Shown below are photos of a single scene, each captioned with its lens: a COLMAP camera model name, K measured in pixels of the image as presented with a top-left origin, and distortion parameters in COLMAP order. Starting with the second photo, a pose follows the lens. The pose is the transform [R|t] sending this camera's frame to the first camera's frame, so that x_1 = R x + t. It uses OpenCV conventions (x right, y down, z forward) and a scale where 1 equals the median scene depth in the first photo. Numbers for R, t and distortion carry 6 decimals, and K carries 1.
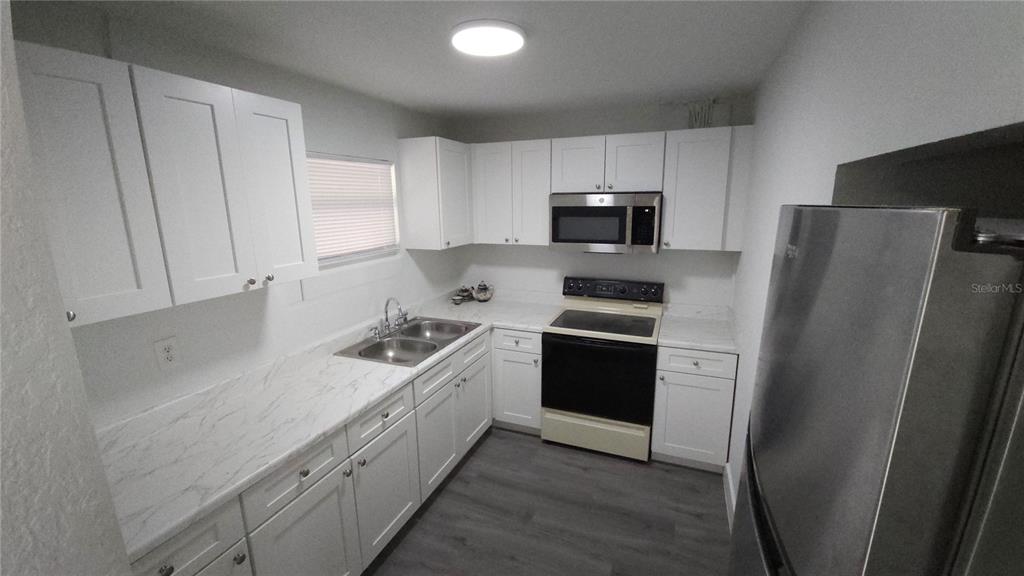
lens RADIAL K [[410.7, 0, 519.0], [0, 410.7, 287.4], [0, 0, 1]] dist [-0.004839, -0.003300]
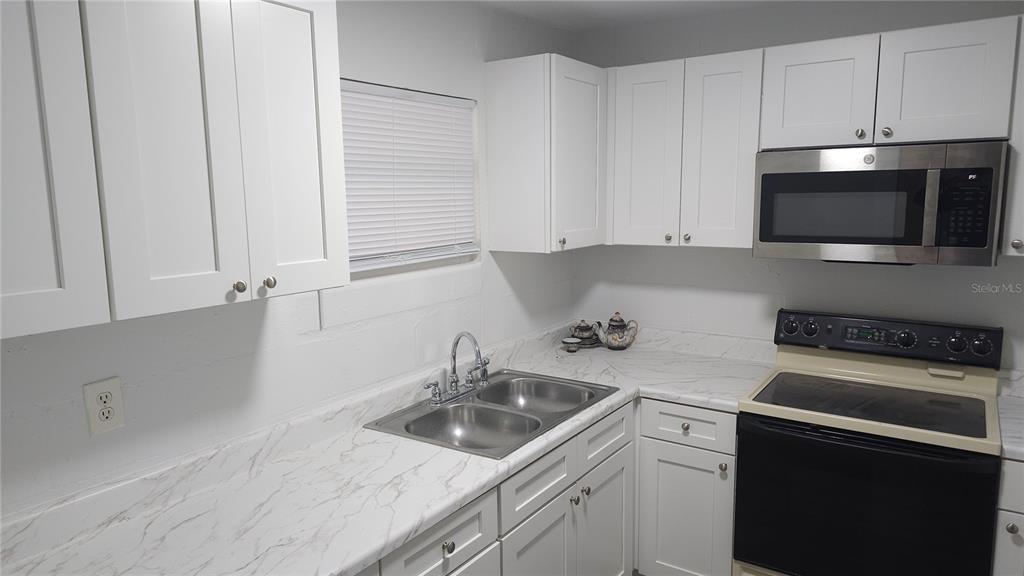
lens RADIAL K [[676.0, 0, 506.5], [0, 676.0, 286.6], [0, 0, 1]] dist [0.032936, -0.013996]
pose [[0.975419, 0.026554, -0.218755, -0.048255], [-0.040839, 0.997300, -0.061039, 0.015992], [0.216543, 0.068472, 0.973869, 0.091464]]
